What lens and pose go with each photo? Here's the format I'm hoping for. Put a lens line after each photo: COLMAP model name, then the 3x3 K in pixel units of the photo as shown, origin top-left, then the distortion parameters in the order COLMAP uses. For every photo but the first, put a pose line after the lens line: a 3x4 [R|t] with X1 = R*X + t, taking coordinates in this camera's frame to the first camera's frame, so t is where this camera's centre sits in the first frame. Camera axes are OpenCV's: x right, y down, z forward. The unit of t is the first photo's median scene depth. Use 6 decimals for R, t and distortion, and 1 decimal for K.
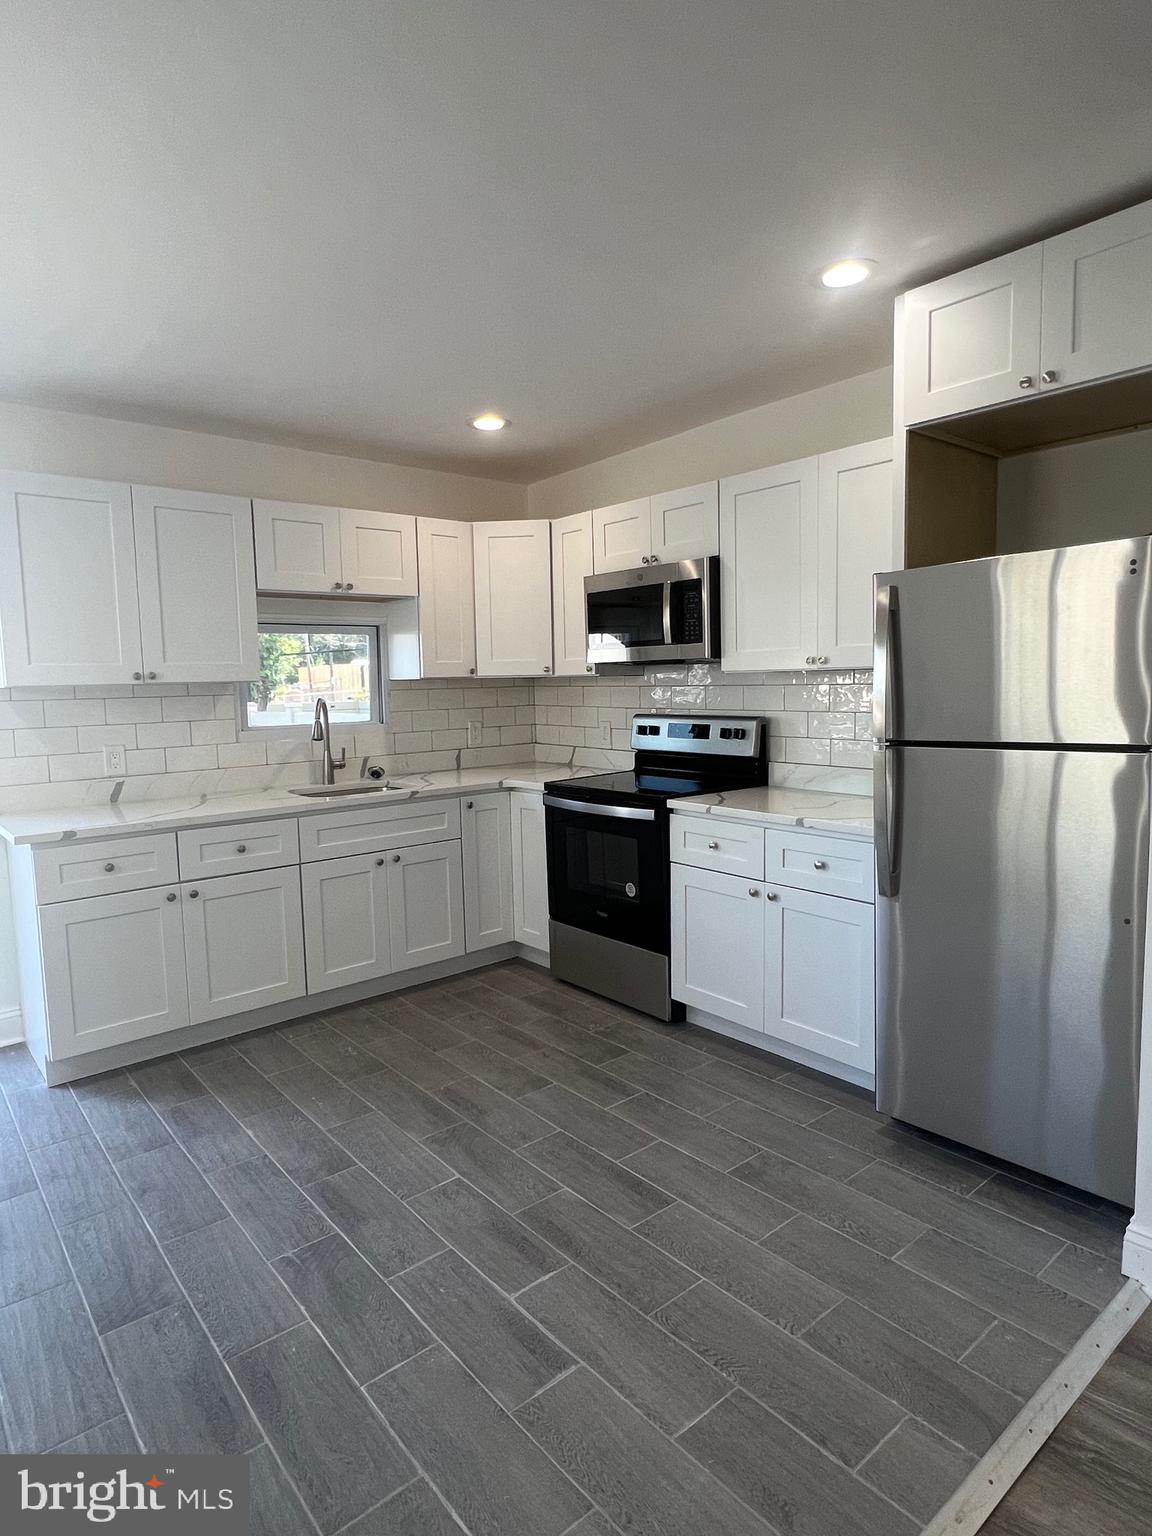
lens RADIAL K [[873.1, 0, 575.1], [0, 873.1, 761.4], [0, 0, 1]] dist [0.000226, 0.000112]
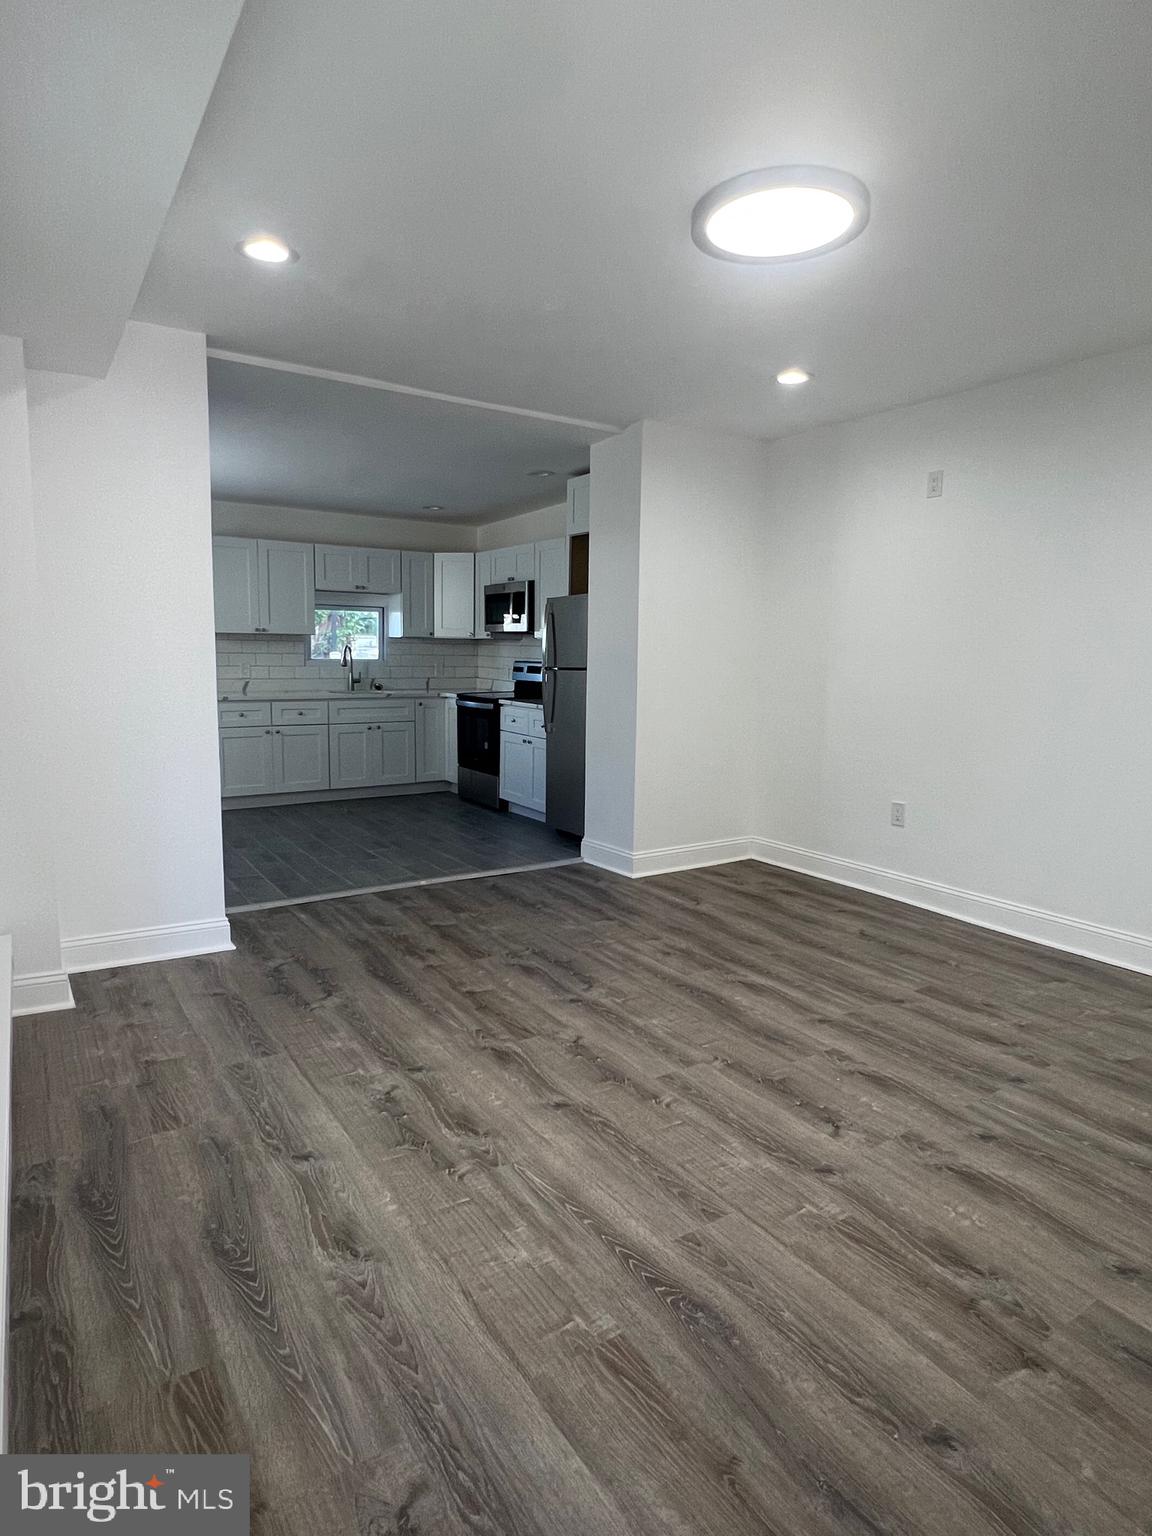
lens RADIAL K [[873.1, 0, 576.6], [0, 873.1, 771.2], [0, 0, 1]] dist [0.000226, 0.000112]
pose [[0.992413, 0.056512, -0.109187, 0.459199], [-0.051443, 0.997488, 0.048697, 0.090901], [0.111665, -0.042710, 0.992828, -0.910665]]
